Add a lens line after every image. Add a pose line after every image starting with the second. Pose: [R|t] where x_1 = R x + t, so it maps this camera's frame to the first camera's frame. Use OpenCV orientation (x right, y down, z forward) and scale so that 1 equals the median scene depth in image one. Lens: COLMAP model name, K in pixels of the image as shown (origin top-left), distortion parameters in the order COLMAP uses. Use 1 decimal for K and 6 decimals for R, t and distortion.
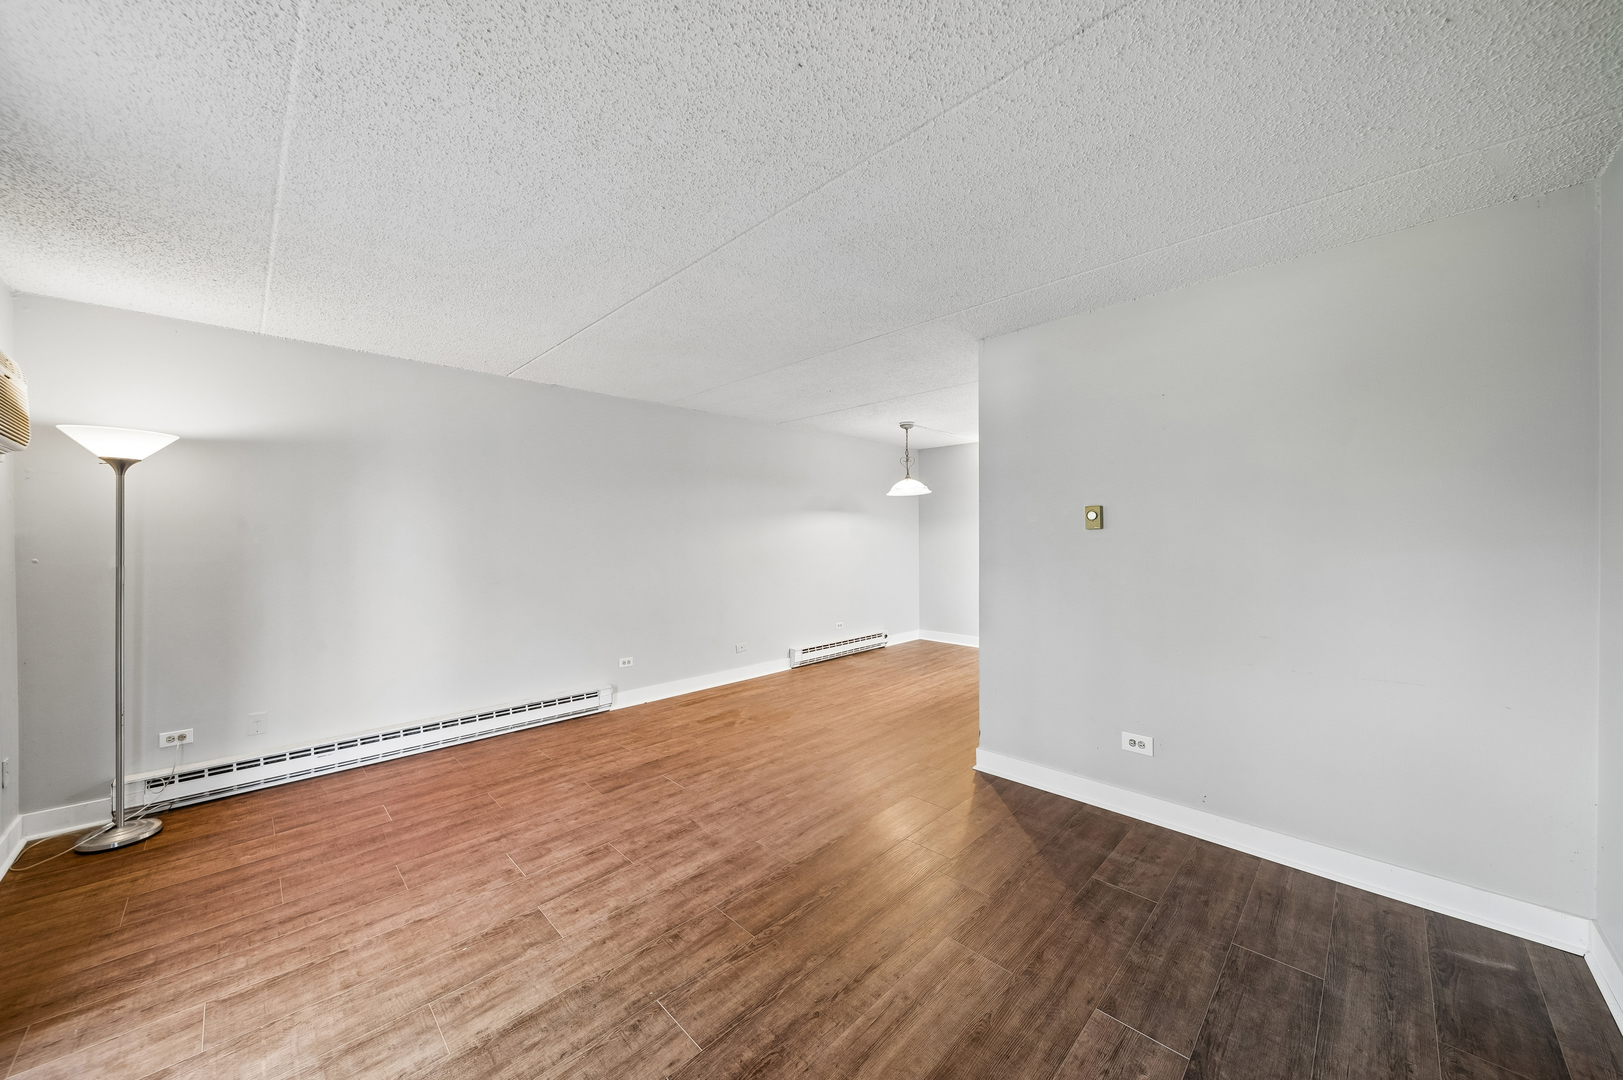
lens RADIAL K [[576.9, 0, 813.1], [0, 576.9, 542.0], [0, 0, 1]] dist [-0.000300, -0.000398]
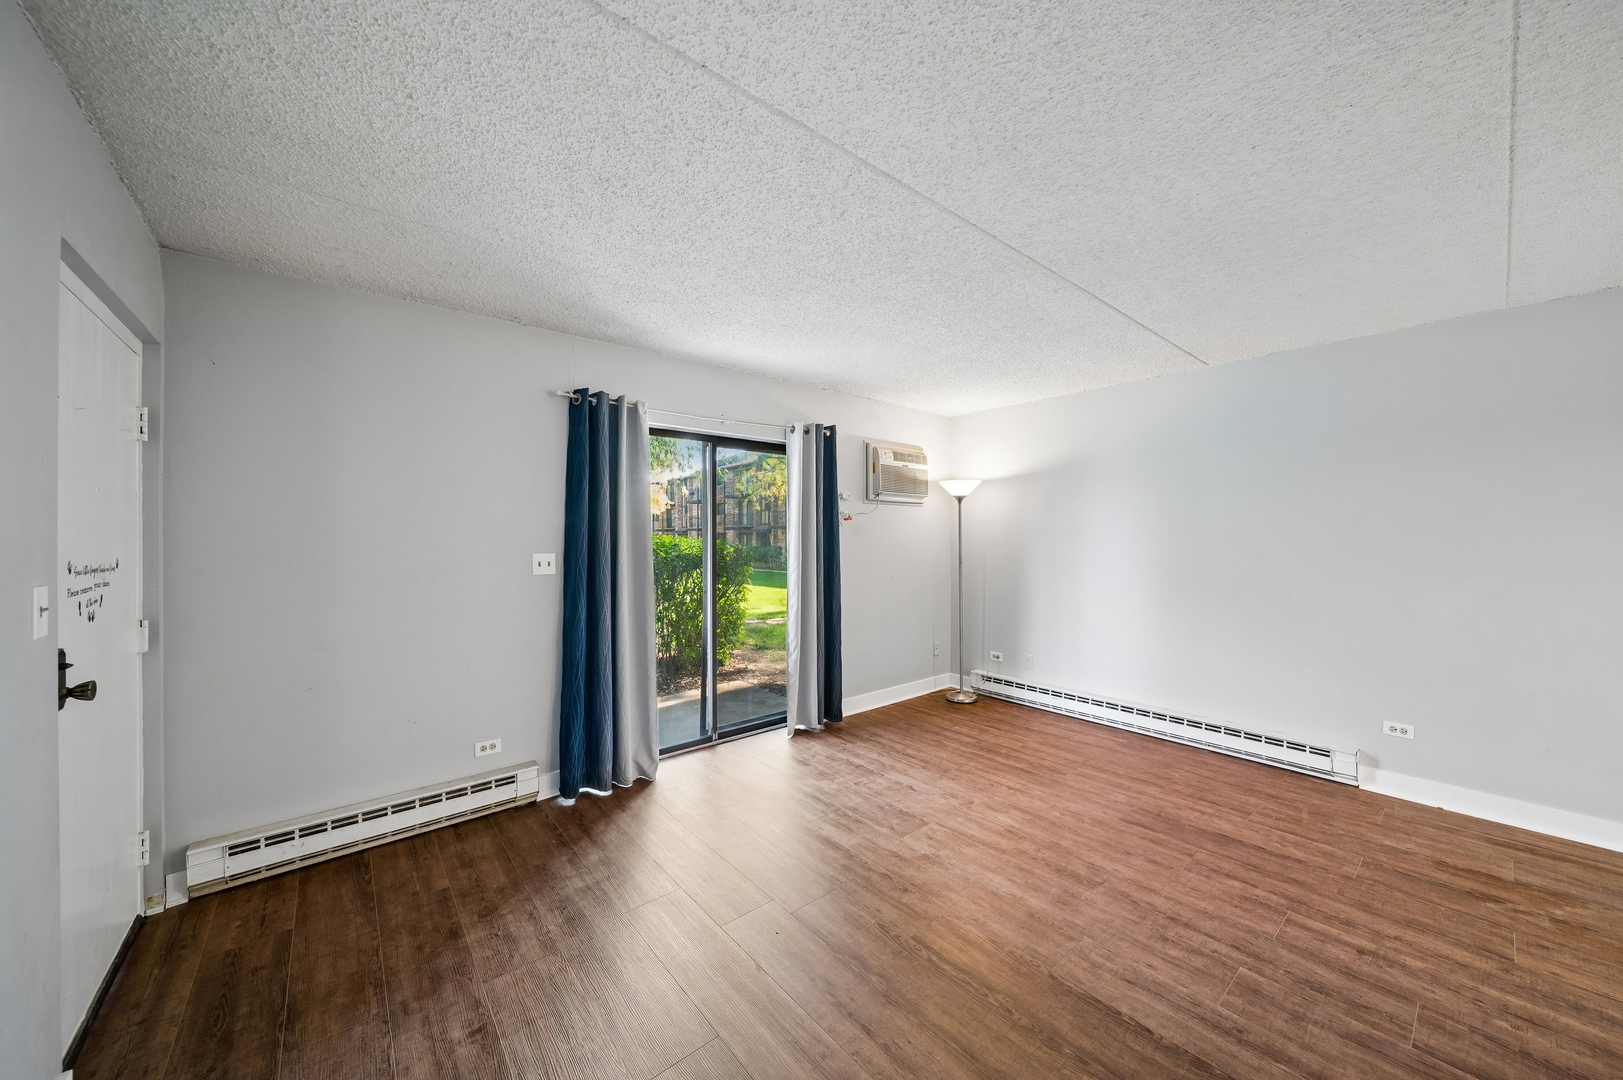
lens RADIAL K [[576.9, 0, 817.9], [0, 576.9, 536.0], [0, 0, 1]] dist [-0.000300, -0.000398]
pose [[-0.094154, 0.003184, -0.995553, 0.558203], [-0.009094, 0.999950, 0.004058, -0.013974], [0.995516, 0.009436, -0.094121, 0.564300]]
